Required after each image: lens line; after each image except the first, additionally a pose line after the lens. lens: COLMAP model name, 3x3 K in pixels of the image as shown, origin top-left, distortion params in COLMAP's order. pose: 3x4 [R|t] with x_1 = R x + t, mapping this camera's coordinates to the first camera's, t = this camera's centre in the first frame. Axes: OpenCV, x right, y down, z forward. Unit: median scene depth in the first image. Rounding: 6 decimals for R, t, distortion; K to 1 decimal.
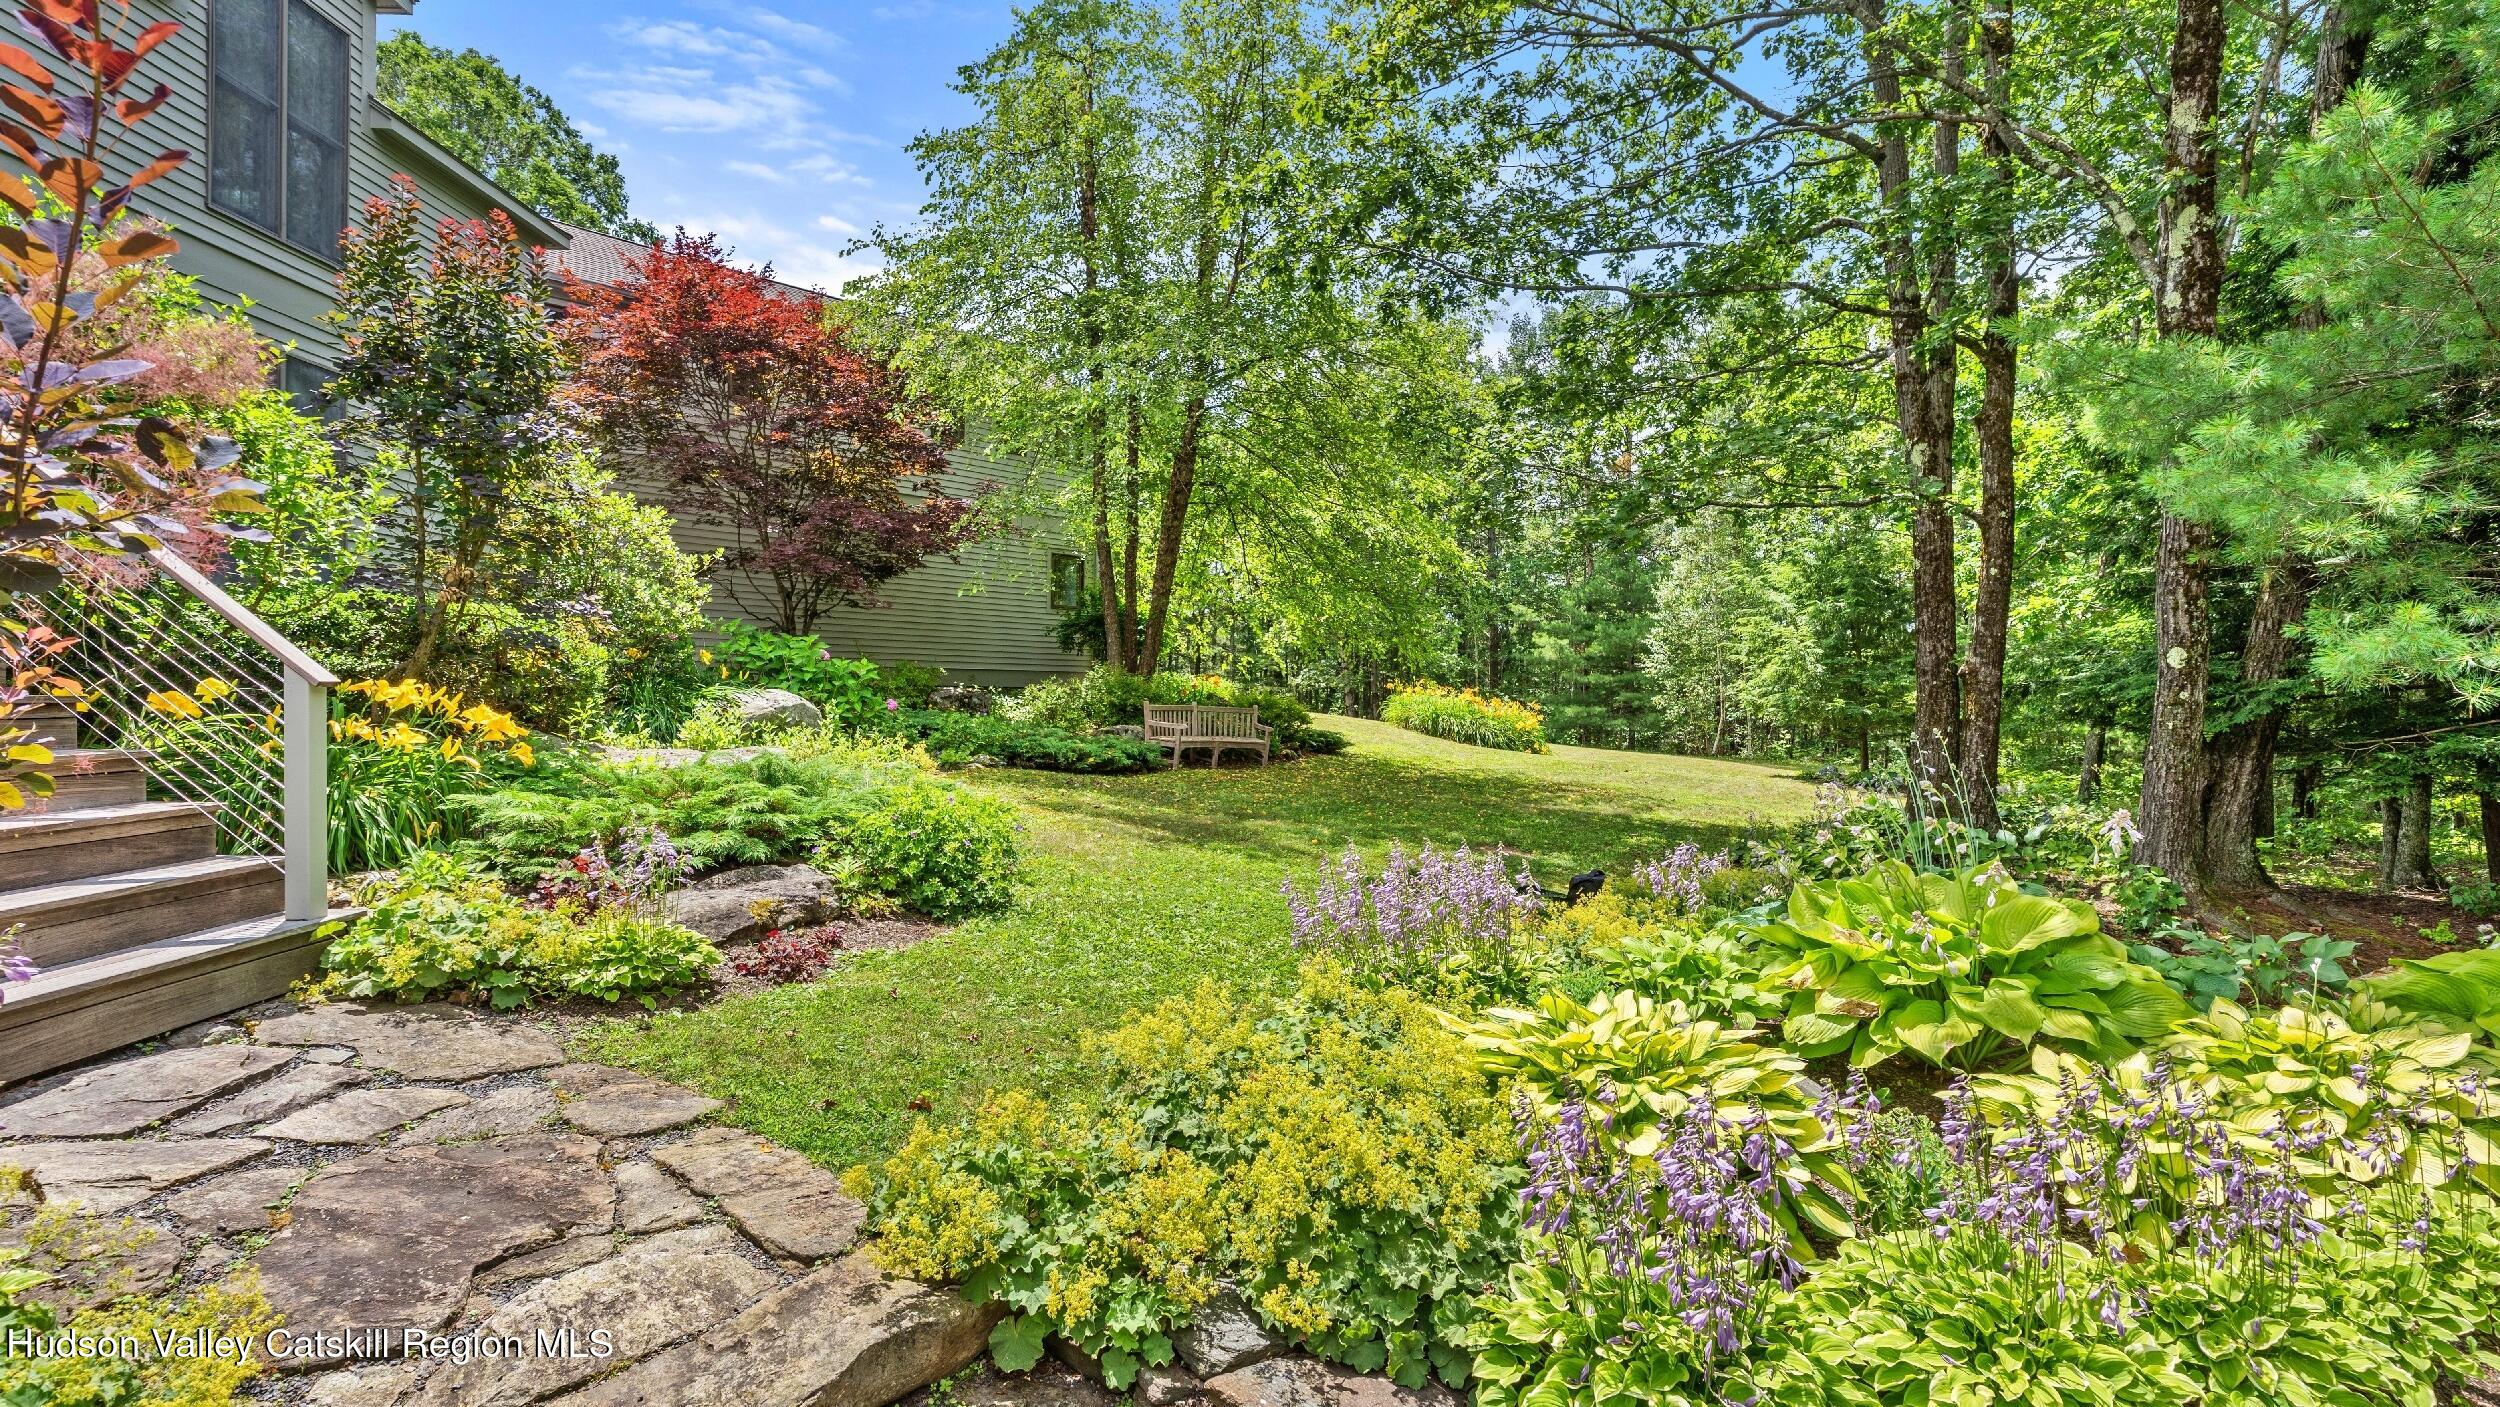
lens RADIAL K [[1390.1, 0, 1250.0], [0, 1390.1, 703.5], [0, 0, 1]] dist [-0.002080, -0.000694]
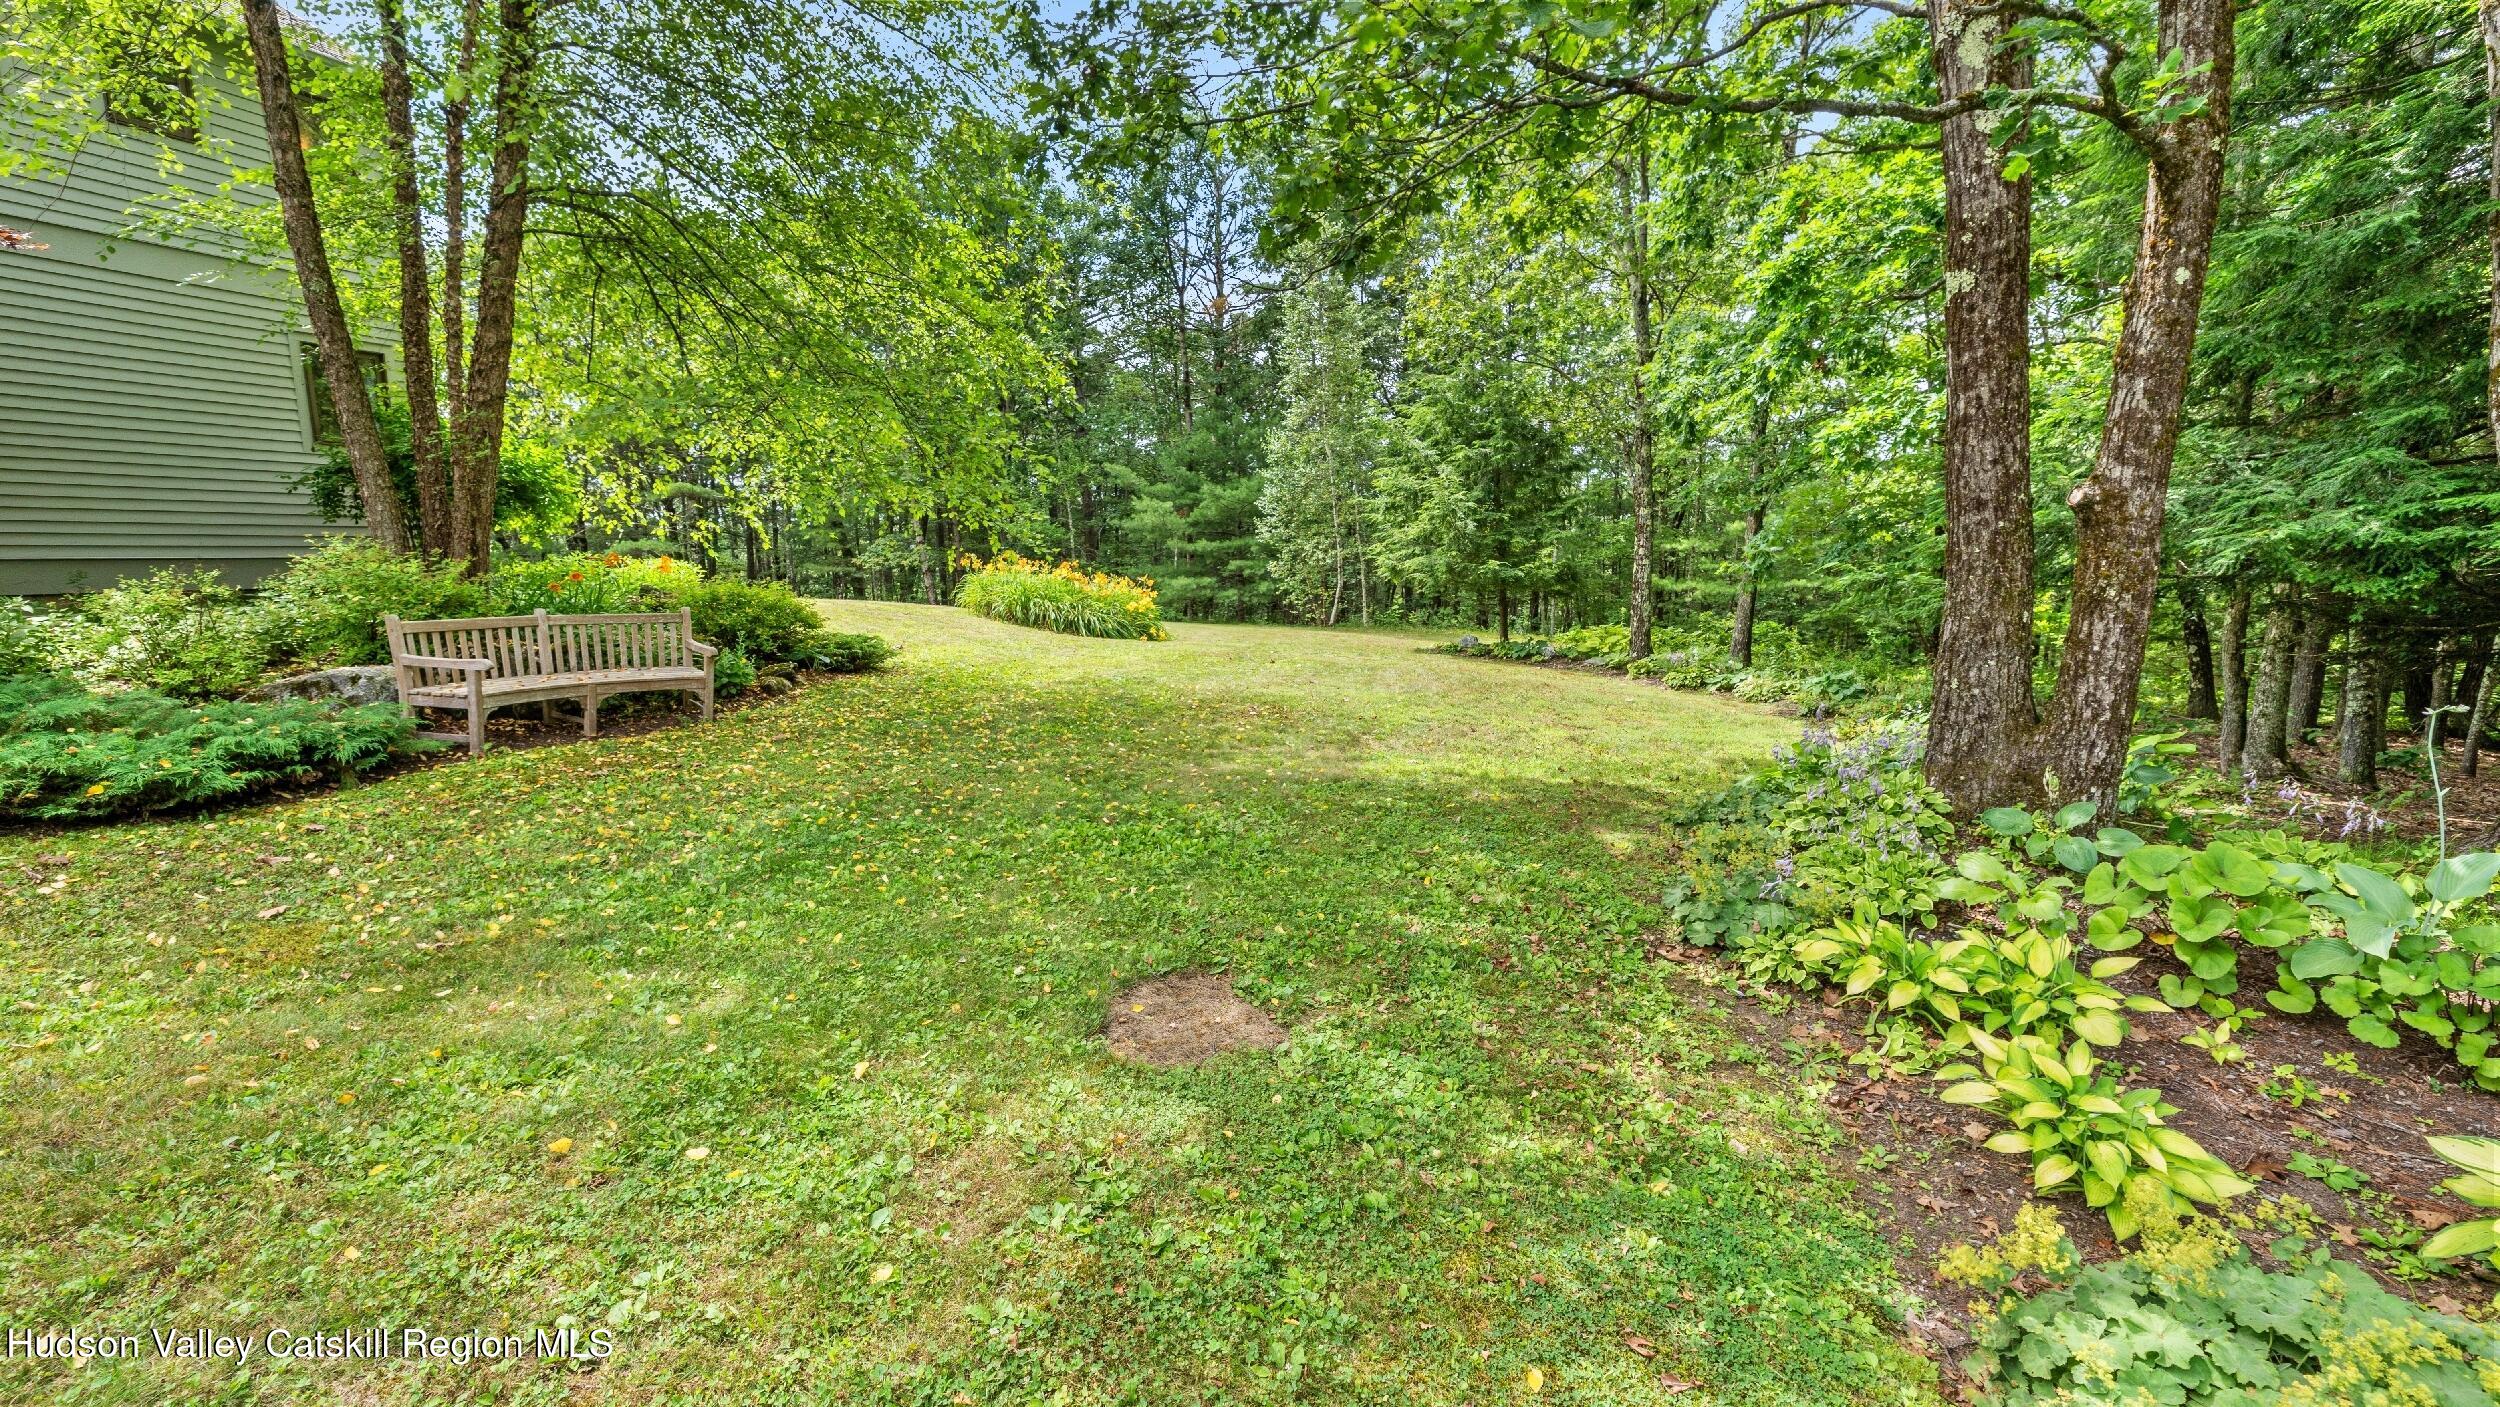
lens RADIAL K [[1390.1, 0, 1250.0], [0, 1390.1, 703.5], [0, 0, 1]] dist [-0.002080, -0.000694]
pose [[0.956677, -0.063109, 0.284230, 0.027134], [0.037333, 0.994756, 0.095215, -0.002030], [-0.288749, -0.080479, 0.954016, 0.202386]]
